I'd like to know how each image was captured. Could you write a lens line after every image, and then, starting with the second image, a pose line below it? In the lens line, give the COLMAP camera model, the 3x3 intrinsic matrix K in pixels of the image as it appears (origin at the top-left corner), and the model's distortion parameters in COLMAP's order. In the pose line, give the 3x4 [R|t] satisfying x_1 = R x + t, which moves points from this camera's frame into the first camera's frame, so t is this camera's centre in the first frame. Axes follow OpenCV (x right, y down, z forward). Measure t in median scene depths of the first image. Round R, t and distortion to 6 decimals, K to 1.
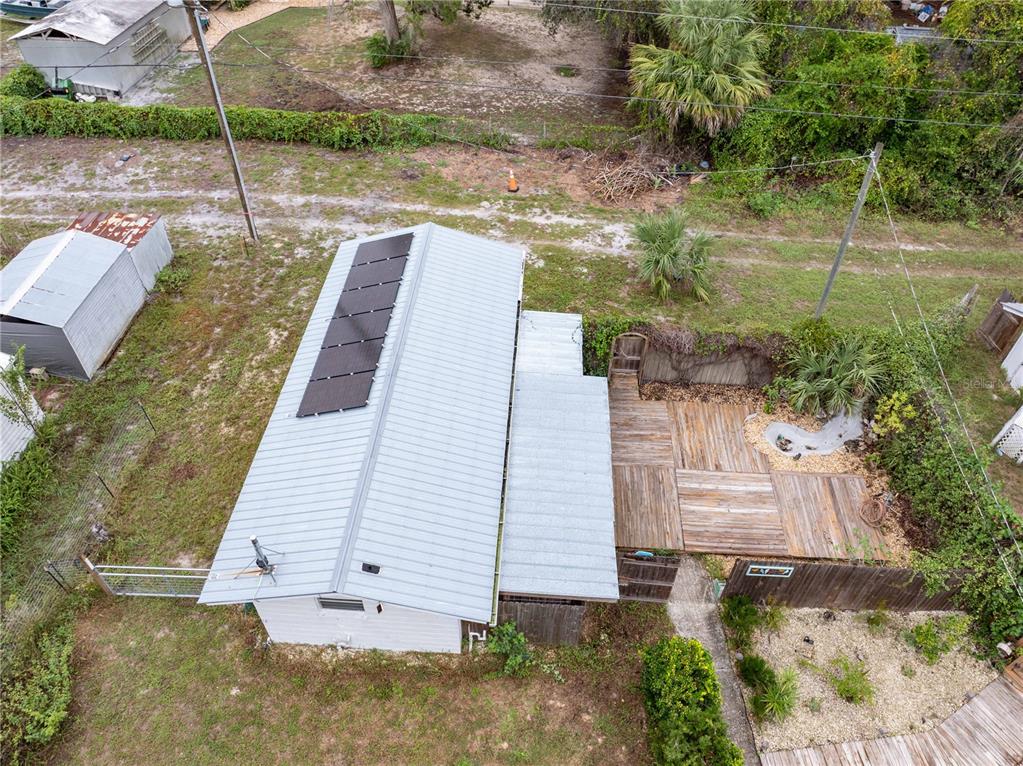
lens RADIAL K [[717.0, 0, 513.2], [0, 717.0, 383.3], [0, 0, 1]] dist [-0.051574, 0.026592]
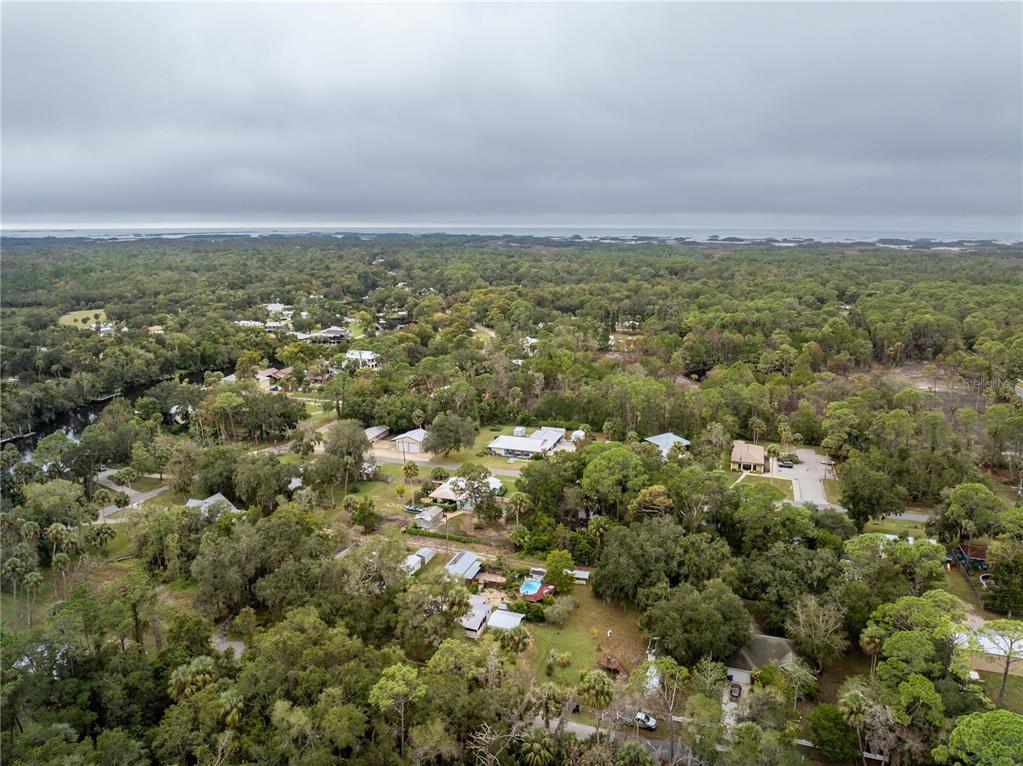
lens RADIAL K [[717.0, 0, 512.3], [0, 717.0, 384.8], [0, 0, 1]] dist [-0.051574, 0.026592]
pose [[0.964896, 0.042961, -0.259094, 2.074605], [-0.176495, 0.836623, -0.518566, 2.012176], [0.194486, 0.546092, 0.814837, -5.696190]]
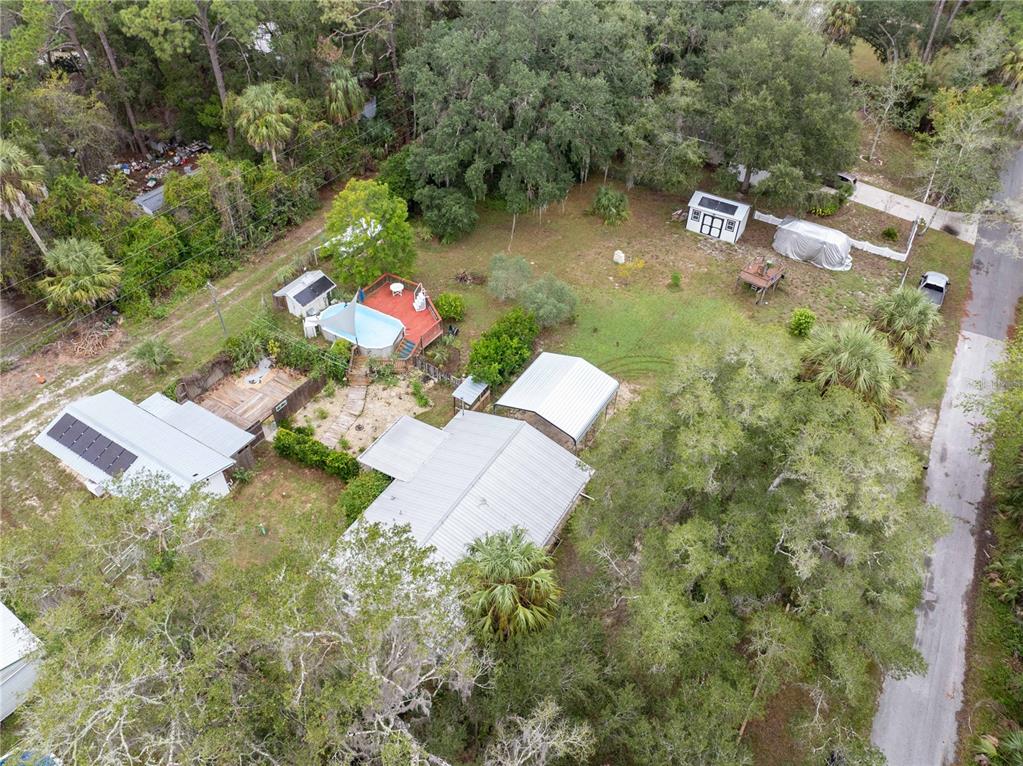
lens RADIAL K [[717.0, 0, 512.0], [0, 717.0, 380.0], [0, 0, 1]] dist [-0.051574, 0.026592]
pose [[0.465820, -0.593314, 0.656498, -0.707264], [0.614634, 0.750673, 0.242310, 0.024294], [-0.636582, 0.290633, 0.714350, -1.175564]]
